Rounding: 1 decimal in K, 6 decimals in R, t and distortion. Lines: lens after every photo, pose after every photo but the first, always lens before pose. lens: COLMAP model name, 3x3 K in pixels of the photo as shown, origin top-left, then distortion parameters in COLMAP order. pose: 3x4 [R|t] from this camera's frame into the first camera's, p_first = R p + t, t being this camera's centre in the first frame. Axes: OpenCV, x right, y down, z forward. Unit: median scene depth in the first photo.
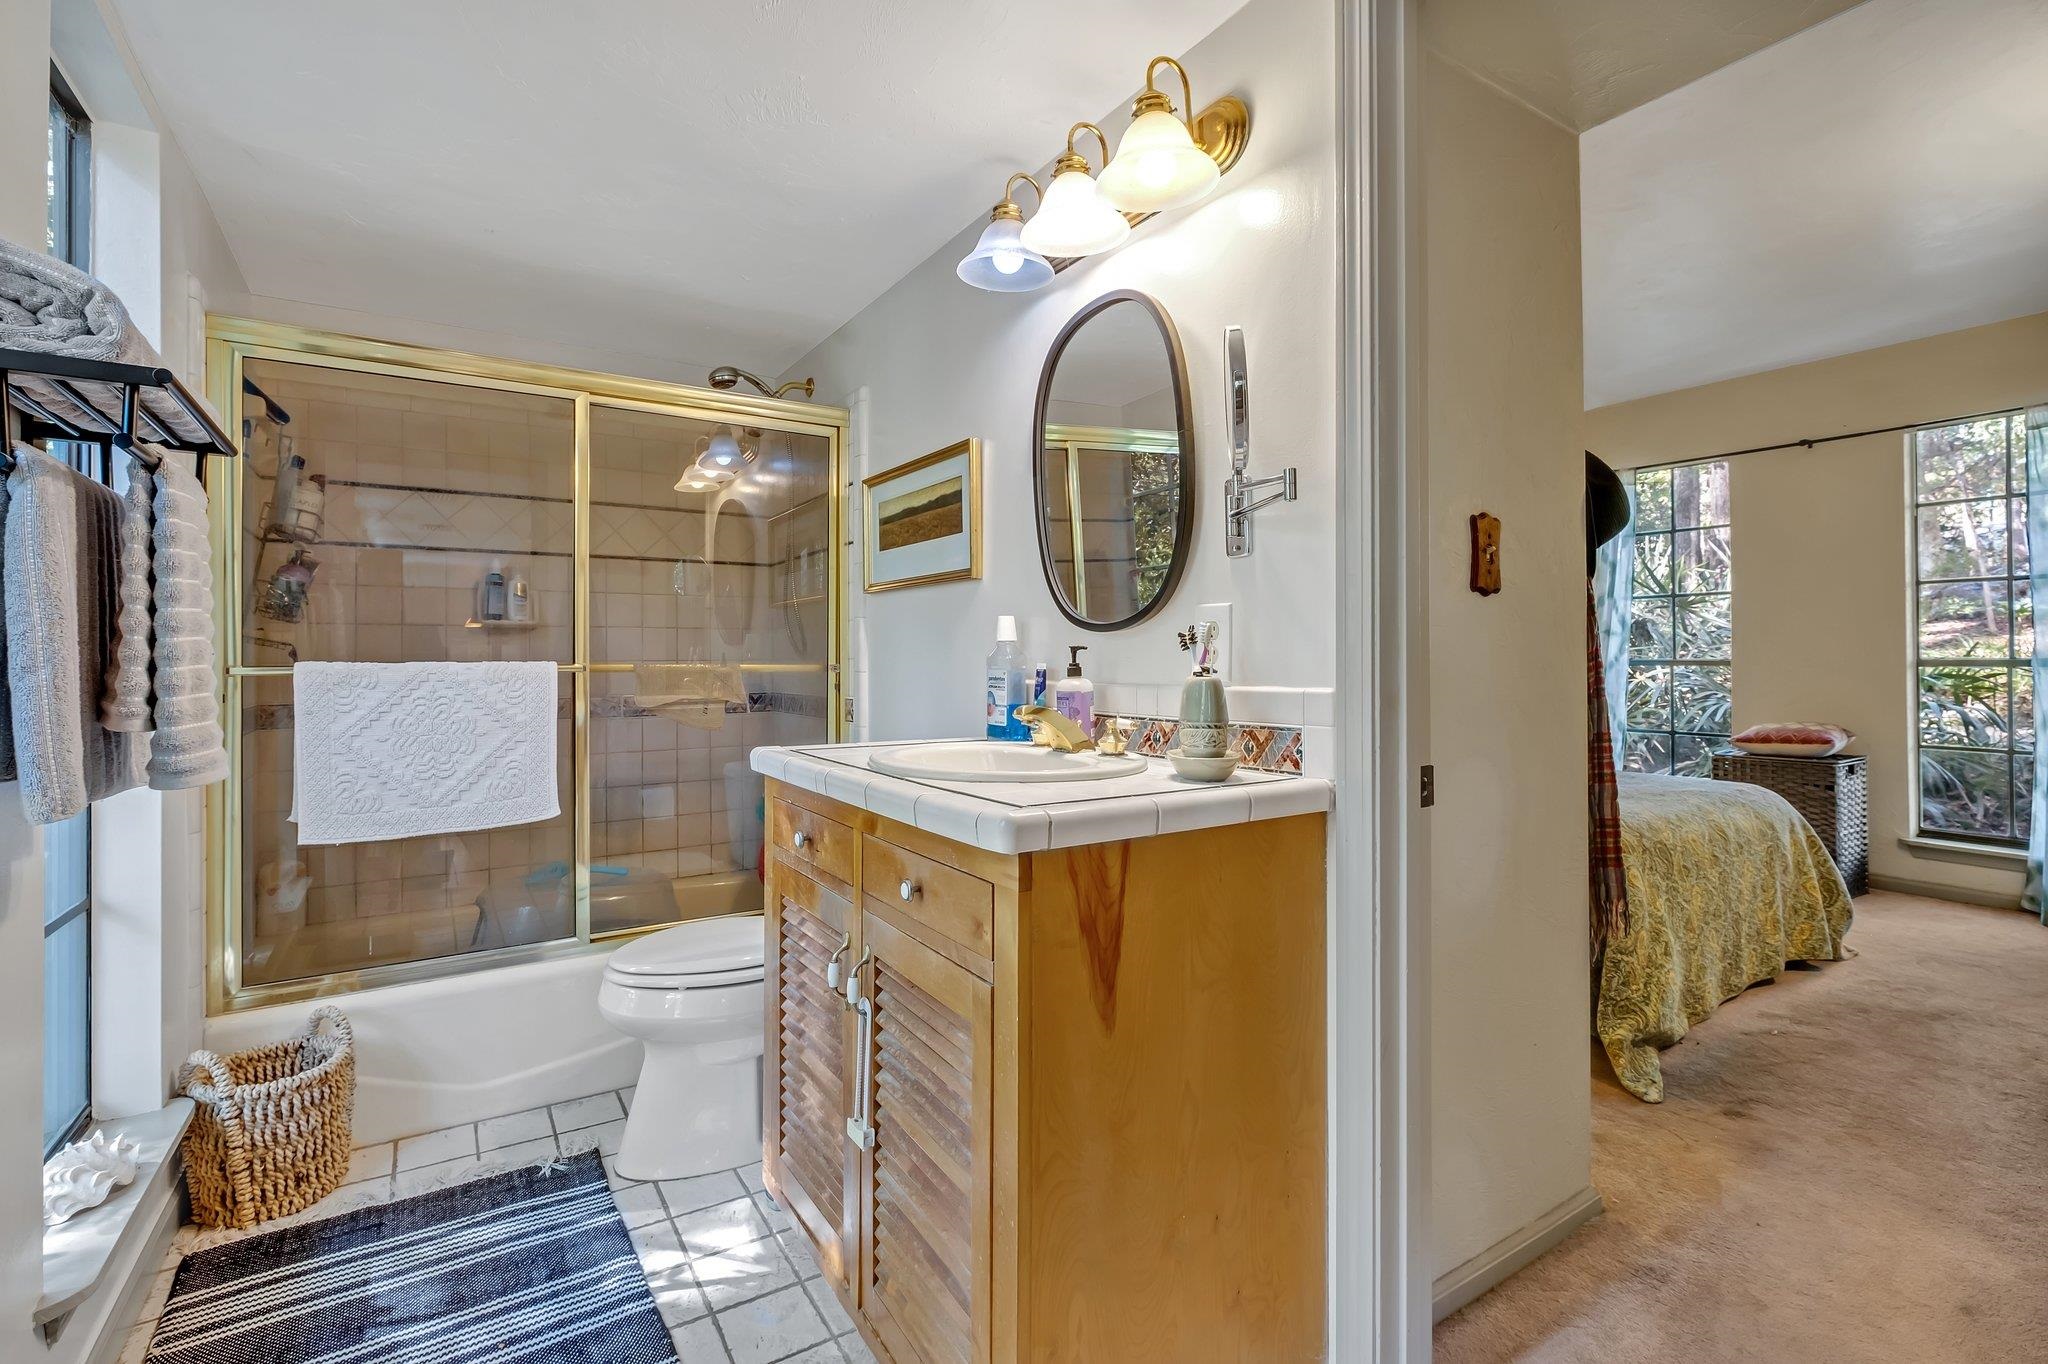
lens RADIAL K [[930.8, 0, 1016.5], [0, 930.8, 663.3], [0, 0, 1]] dist [-0.001941, 0.000956]
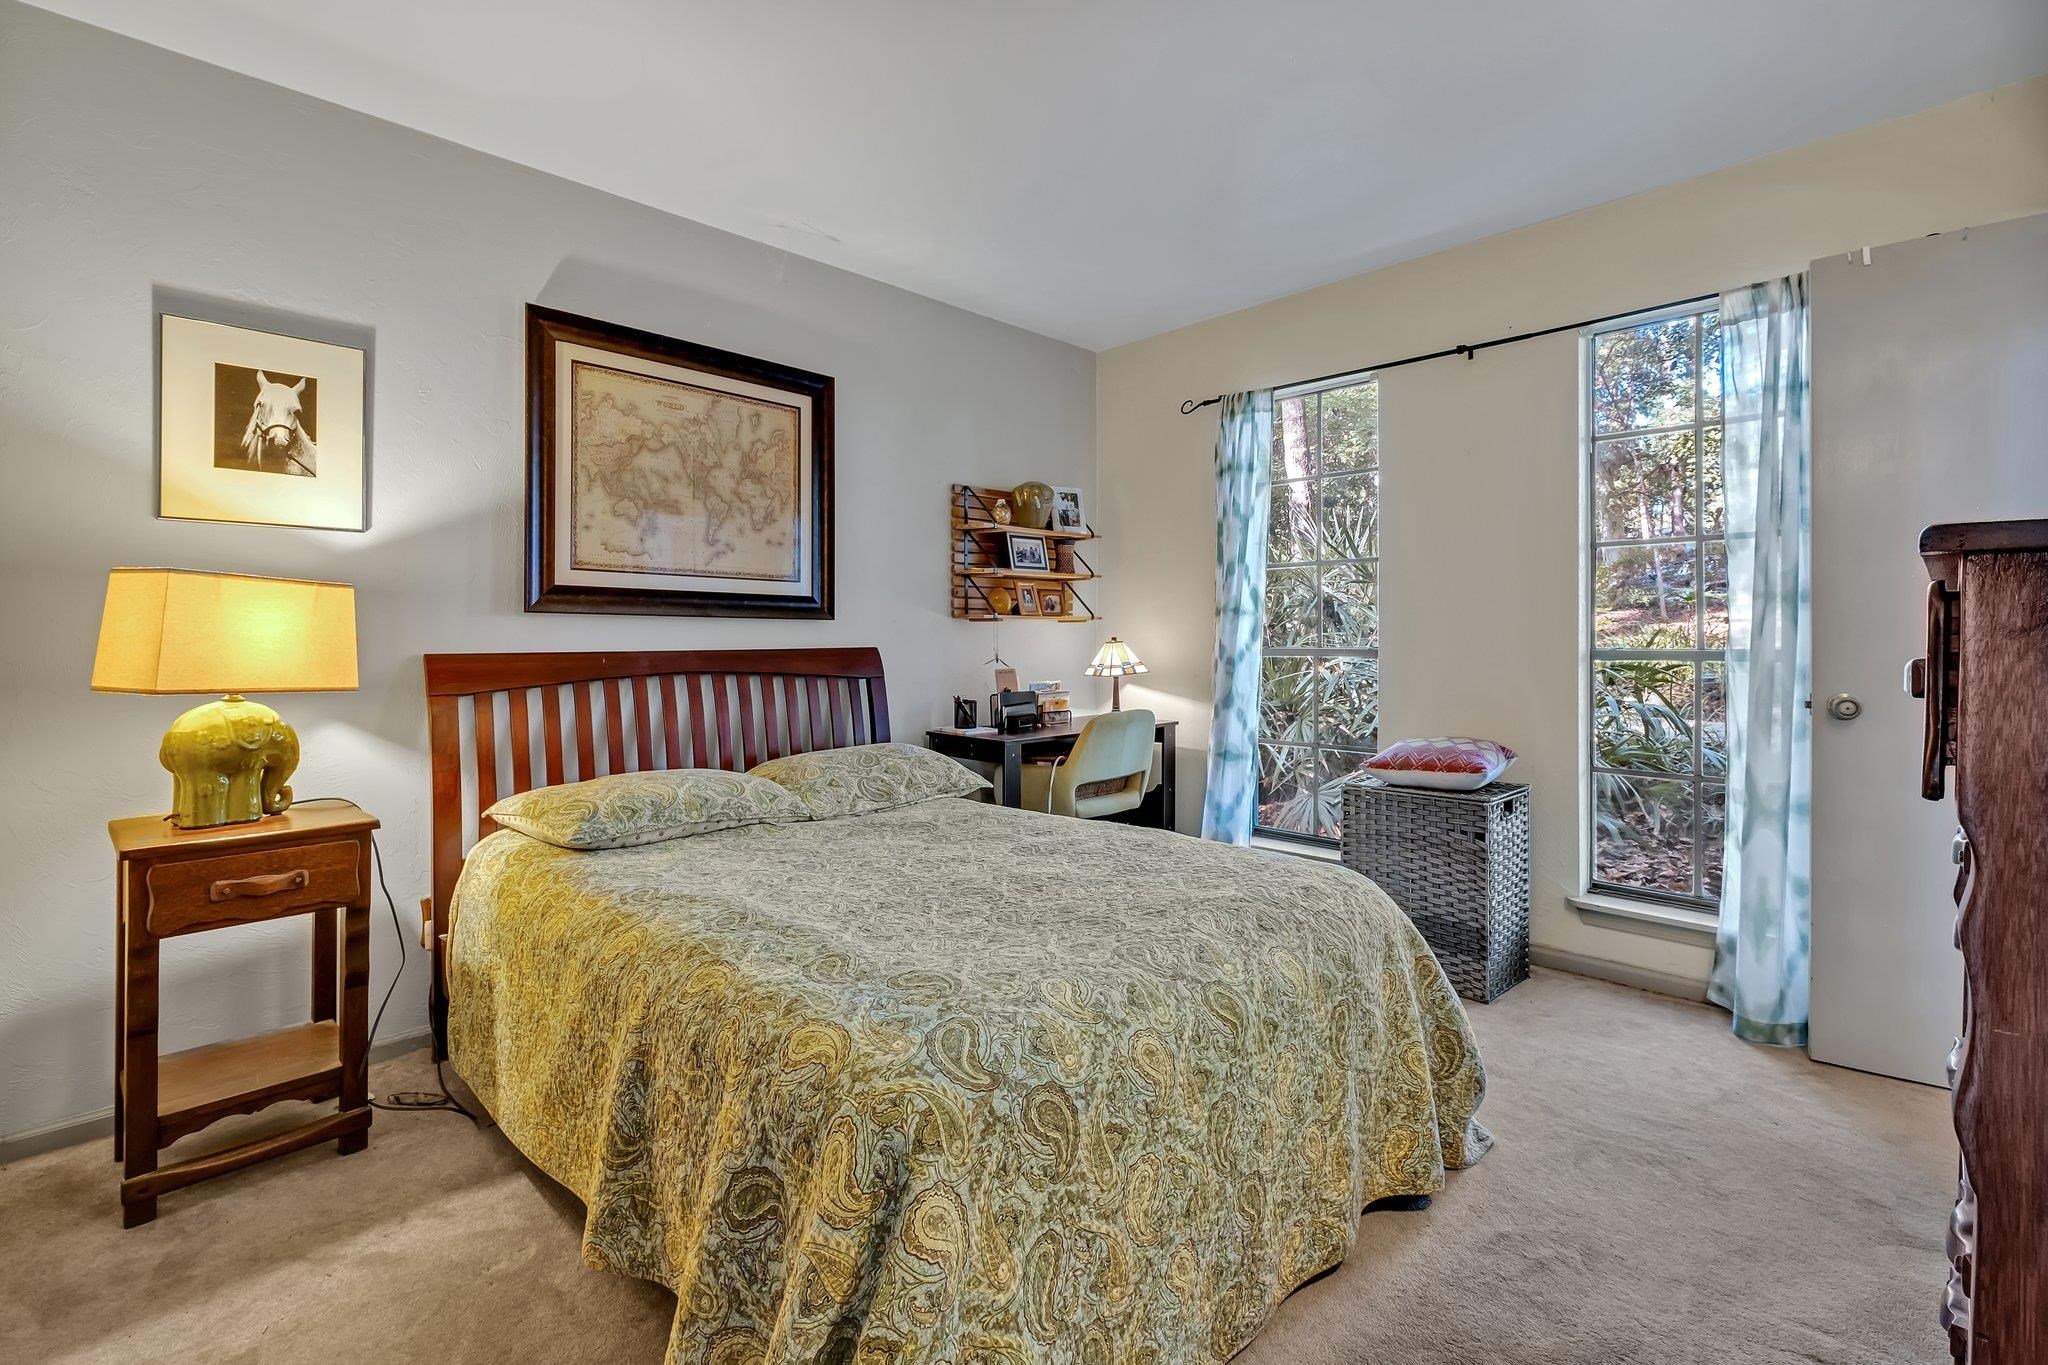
lens RADIAL K [[930.8, 0, 1030.2], [0, 930.8, 661.3], [0, 0, 1]] dist [-0.001941, 0.000956]
pose [[0.977149, -0.002203, 0.212544, 0.398011], [-0.001264, 0.999868, 0.016177, -0.006453], [-0.212552, -0.016076, 0.977018, 0.394424]]
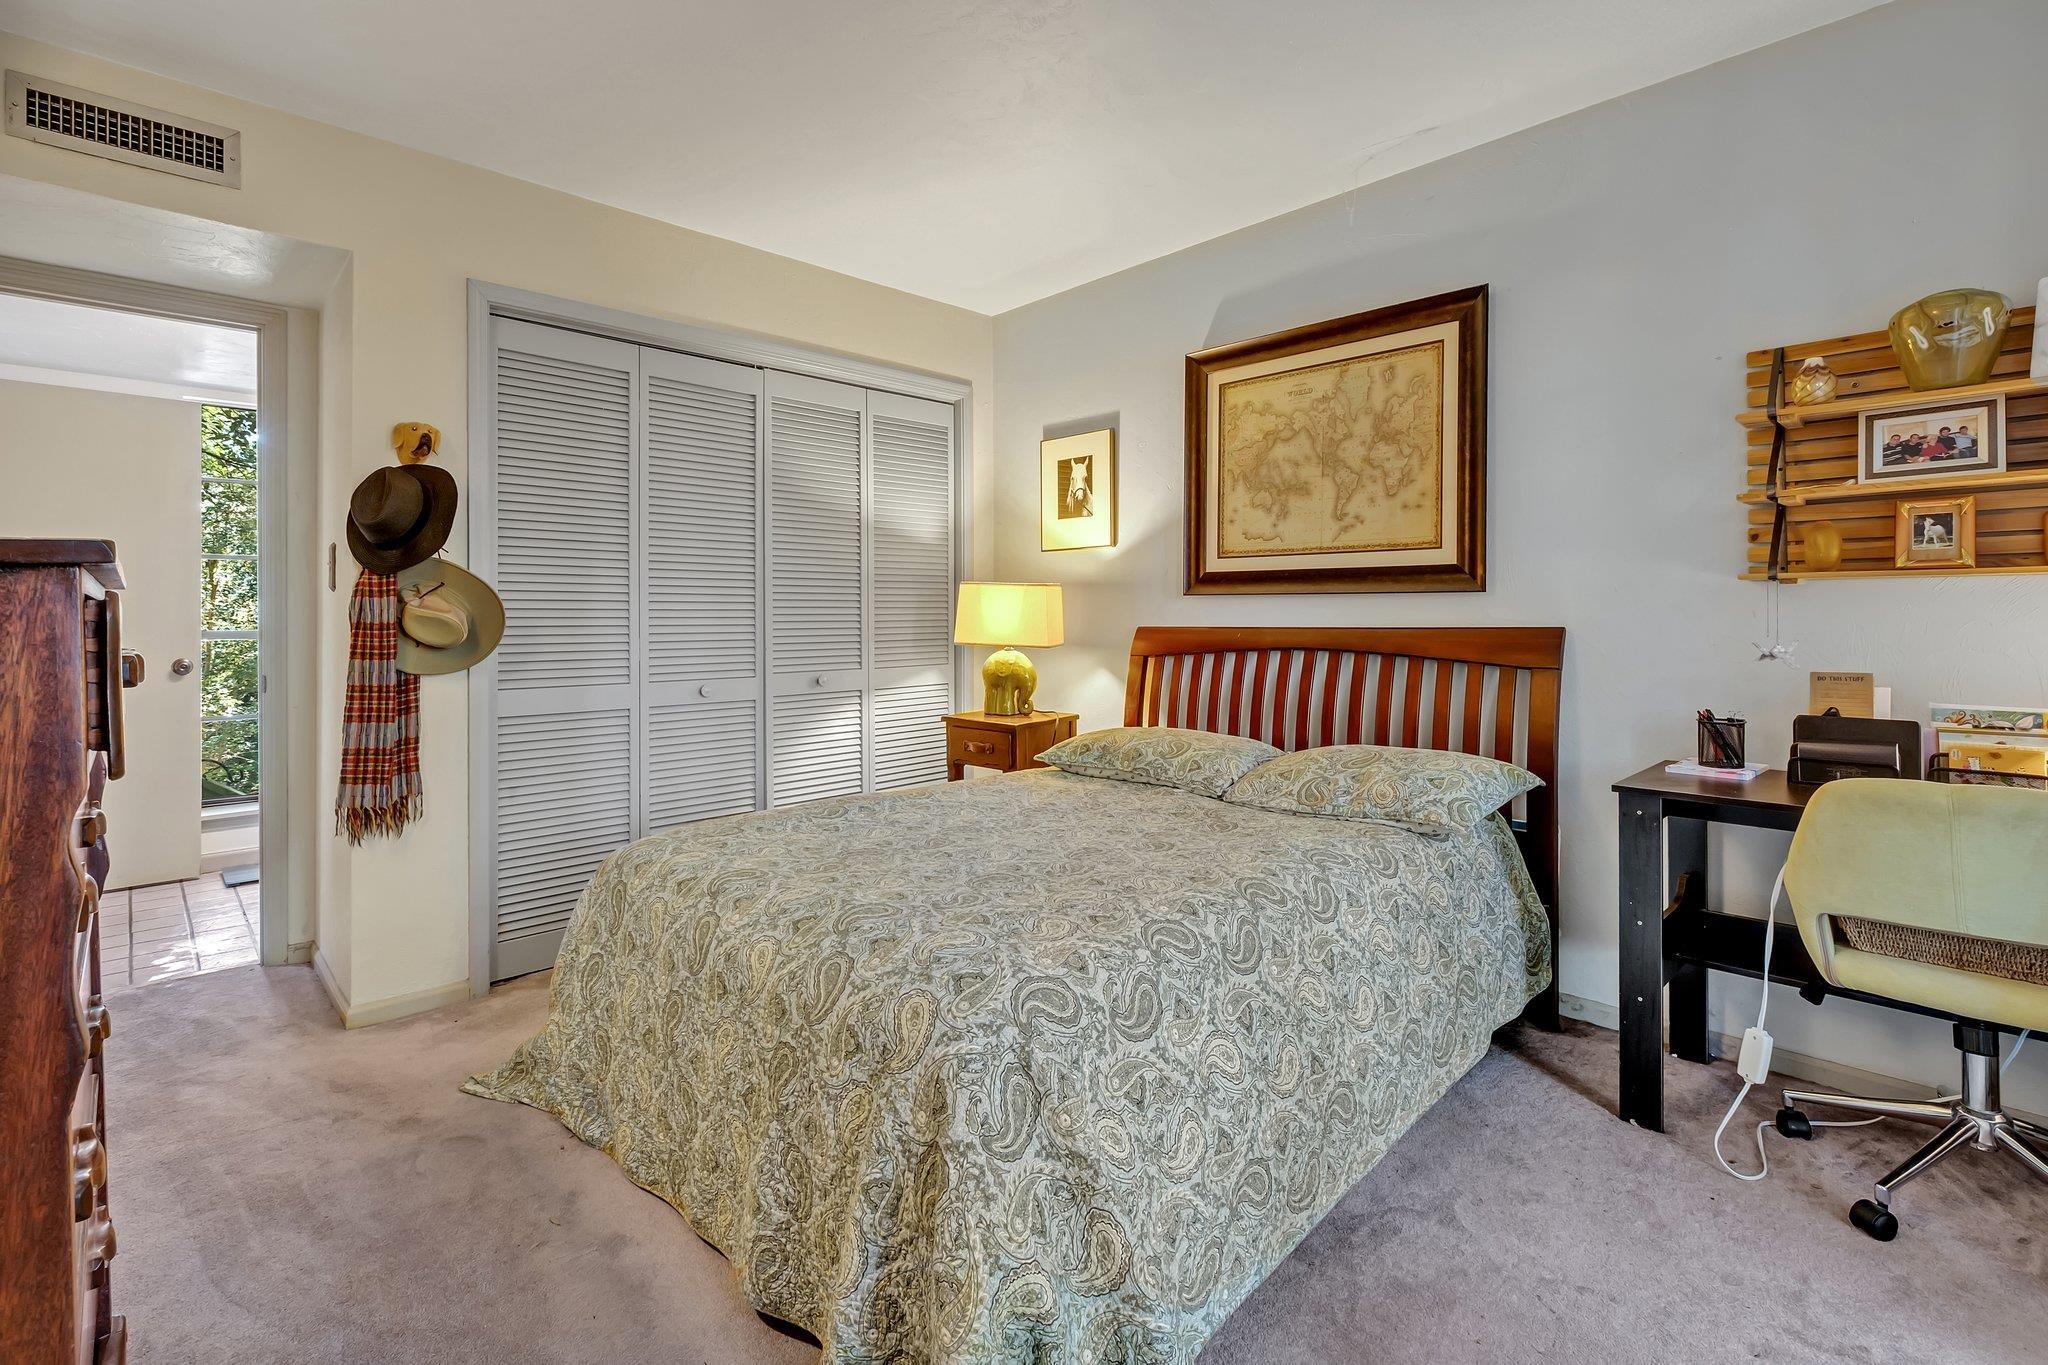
lens RADIAL K [[930.8, 0, 990.4], [0, 930.8, 632.5], [0, 0, 1]] dist [-0.001941, 0.000956]
pose [[0.181602, 0.021994, -0.983126, 0.666903], [-0.003219, 0.999758, 0.021772, -0.009982], [0.983367, -0.000790, 0.181628, 0.572679]]
